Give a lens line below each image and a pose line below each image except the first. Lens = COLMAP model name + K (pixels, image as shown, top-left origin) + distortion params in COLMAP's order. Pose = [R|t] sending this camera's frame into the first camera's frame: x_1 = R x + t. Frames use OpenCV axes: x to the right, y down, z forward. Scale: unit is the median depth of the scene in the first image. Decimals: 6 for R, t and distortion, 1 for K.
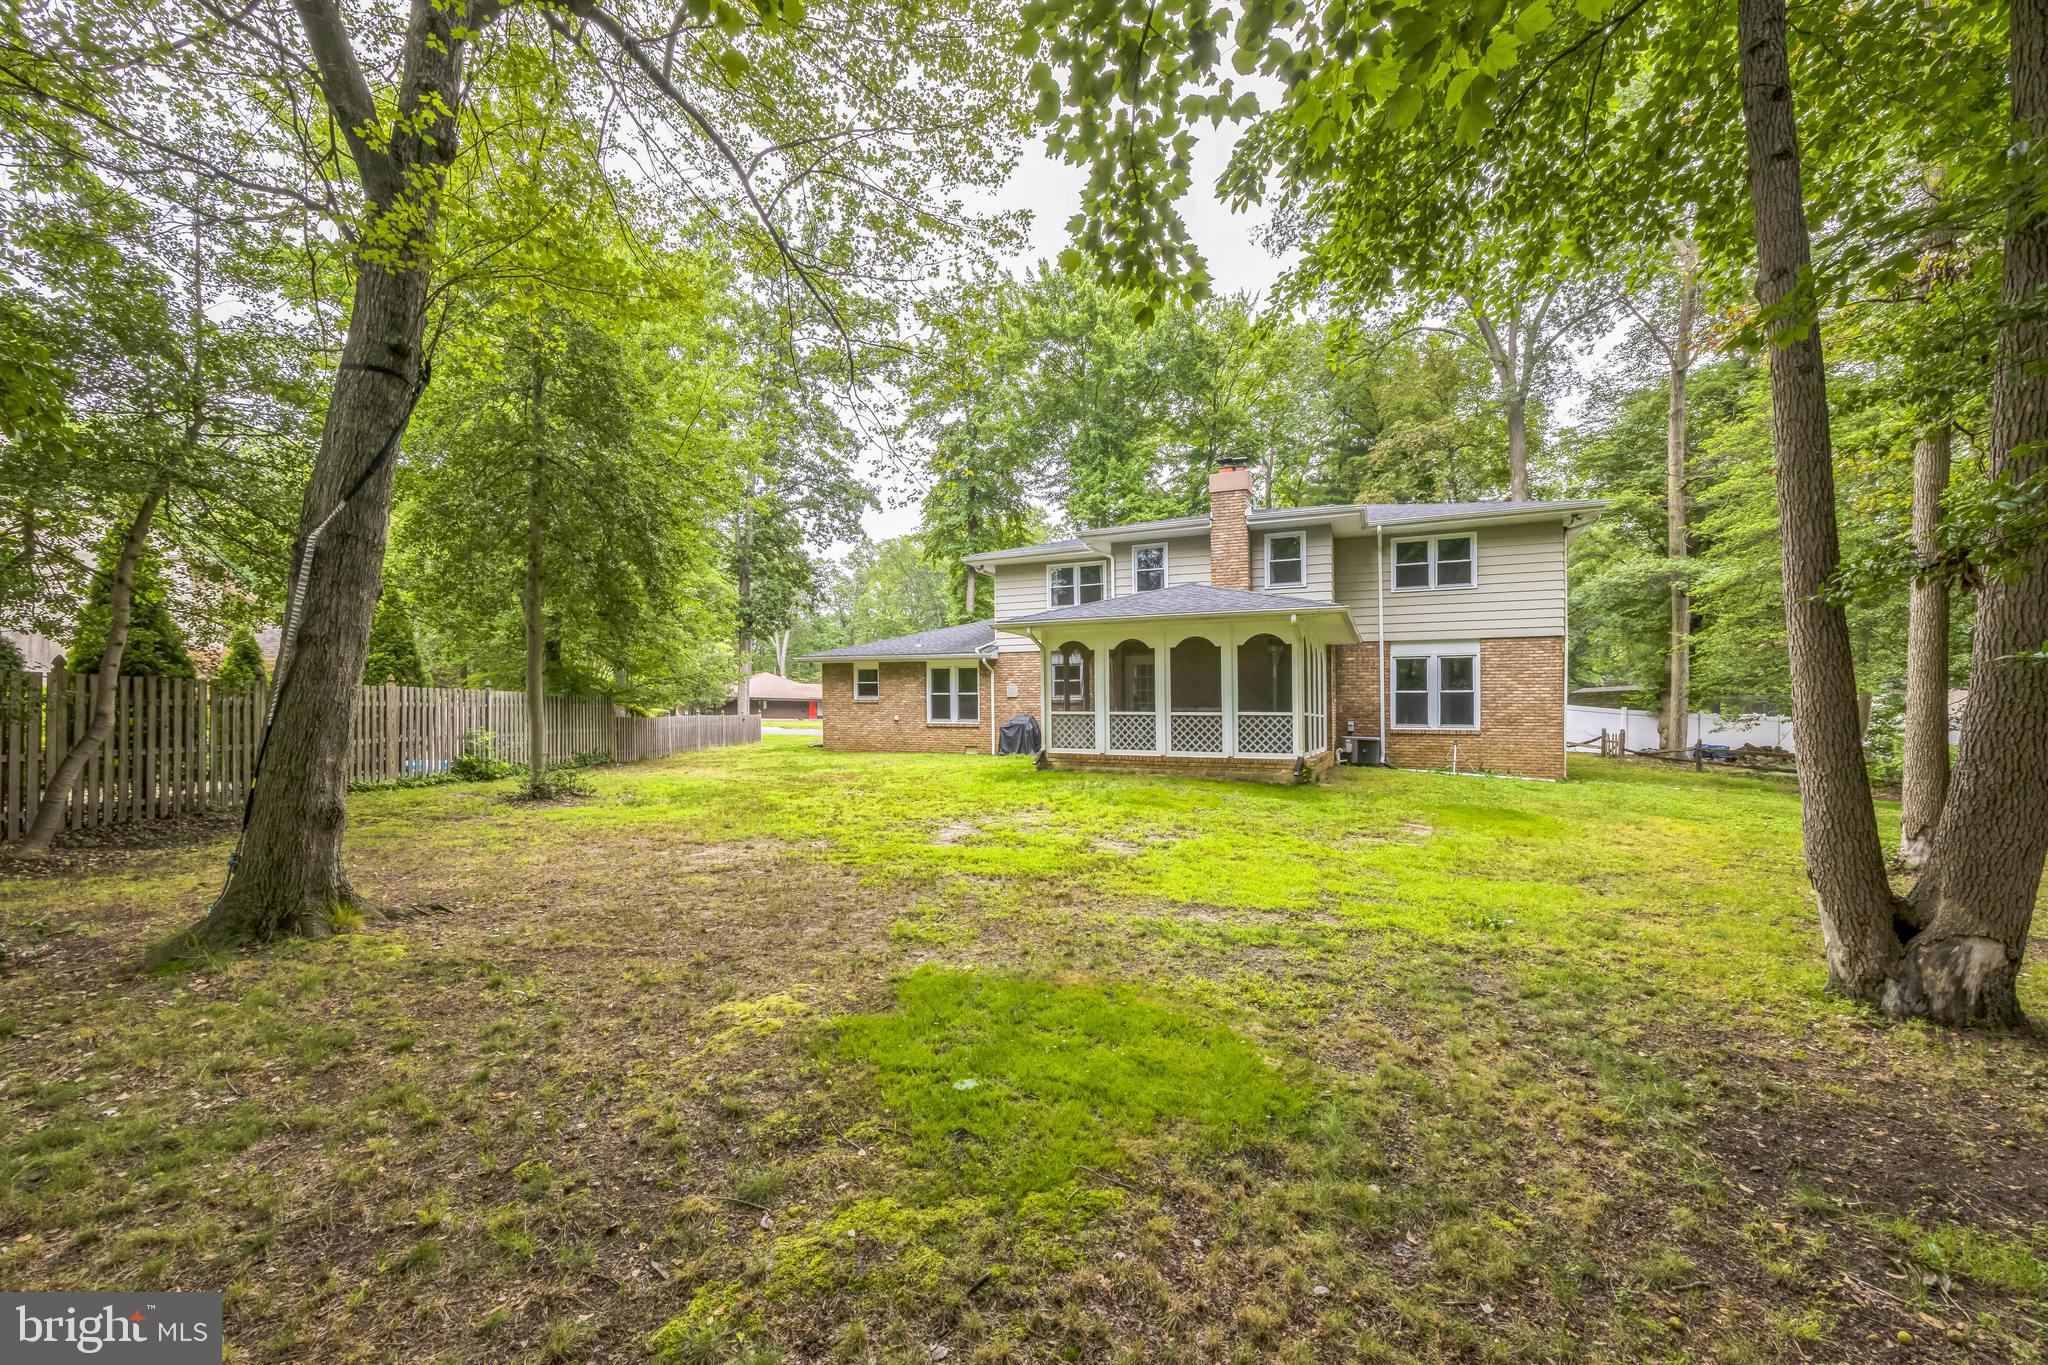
lens RADIAL K [[783.1, 0, 1015.8], [0, 783.1, 696.1], [0, 0, 1]] dist [-0.000292, -0.000952]
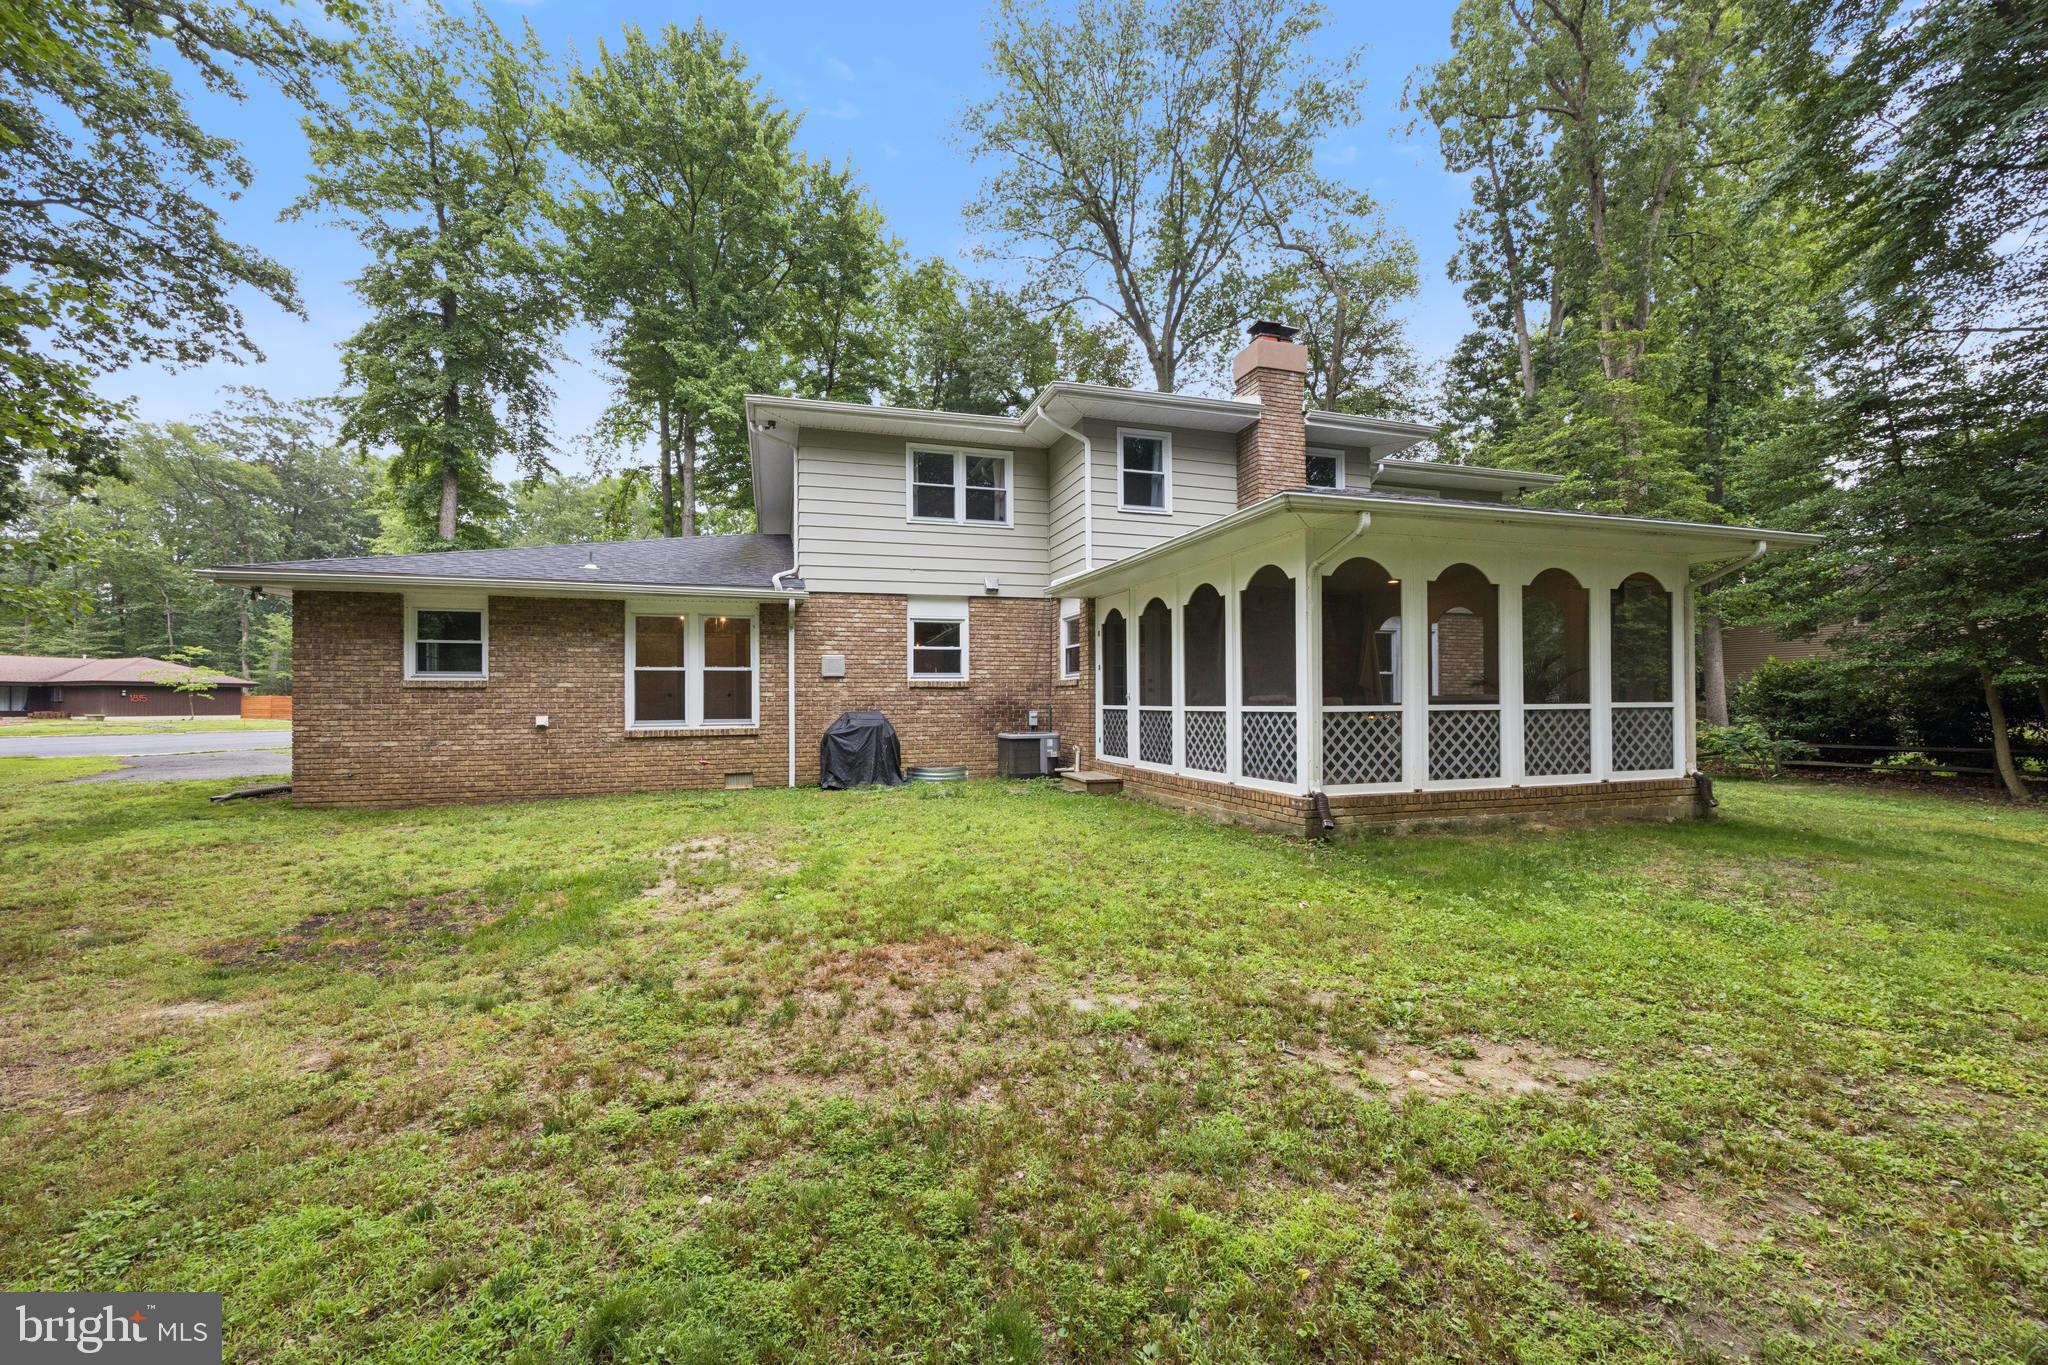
lens RADIAL K [[783.1, 0, 1028.9], [0, 783.1, 673.8], [0, 0, 1]] dist [-0.000292, -0.000952]
pose [[0.752896, 0.013809, 0.657994, -0.242821], [-0.006170, 0.999884, -0.013925, 0.005293], [-0.658110, 0.006424, 0.752894, 0.485378]]
